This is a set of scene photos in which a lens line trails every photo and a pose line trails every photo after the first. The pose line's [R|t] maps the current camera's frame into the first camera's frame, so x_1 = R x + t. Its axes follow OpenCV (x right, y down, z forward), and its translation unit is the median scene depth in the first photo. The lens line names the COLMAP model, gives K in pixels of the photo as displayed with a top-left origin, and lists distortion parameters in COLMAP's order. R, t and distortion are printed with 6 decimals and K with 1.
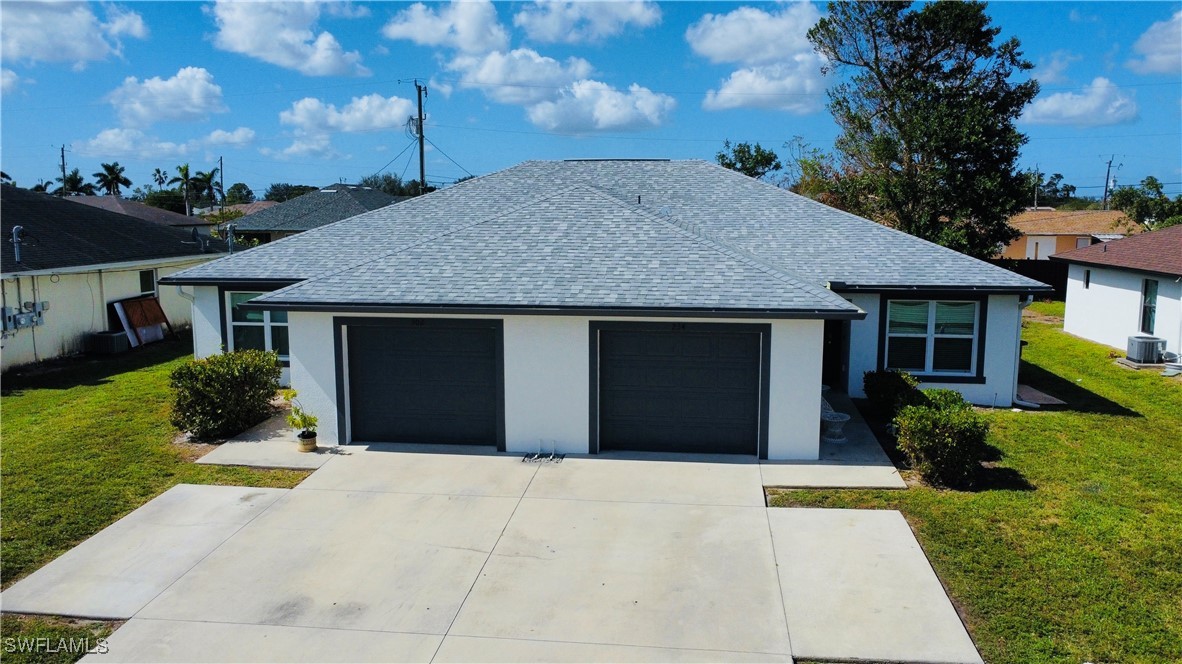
lens RADIAL K [[888.0, 0, 594.4], [0, 888.0, 333.1], [0, 0, 1]] dist [0.012021, -0.015286]
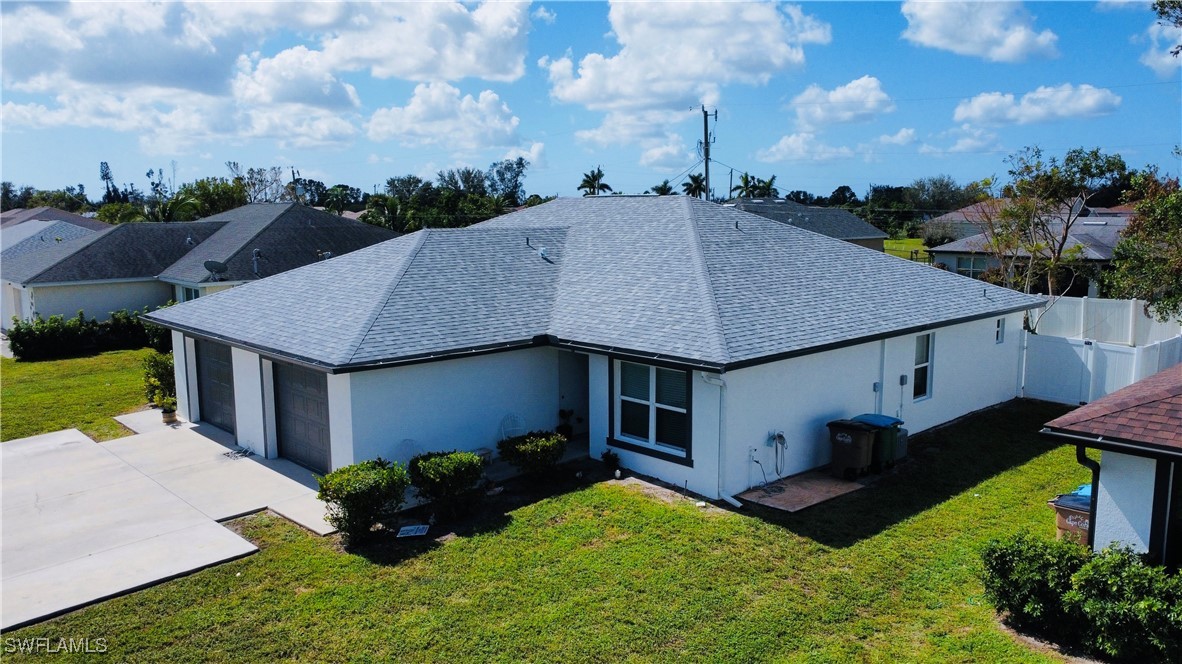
lens RADIAL K [[888.0, 0, 588.9], [0, 888.0, 336.1], [0, 0, 1]] dist [0.012021, -0.015286]
pose [[0.767518, 0.087519, -0.635025, 0.888757], [-0.084665, 0.995798, 0.034911, -0.091128], [0.635411, 0.026969, 0.771703, 0.262997]]
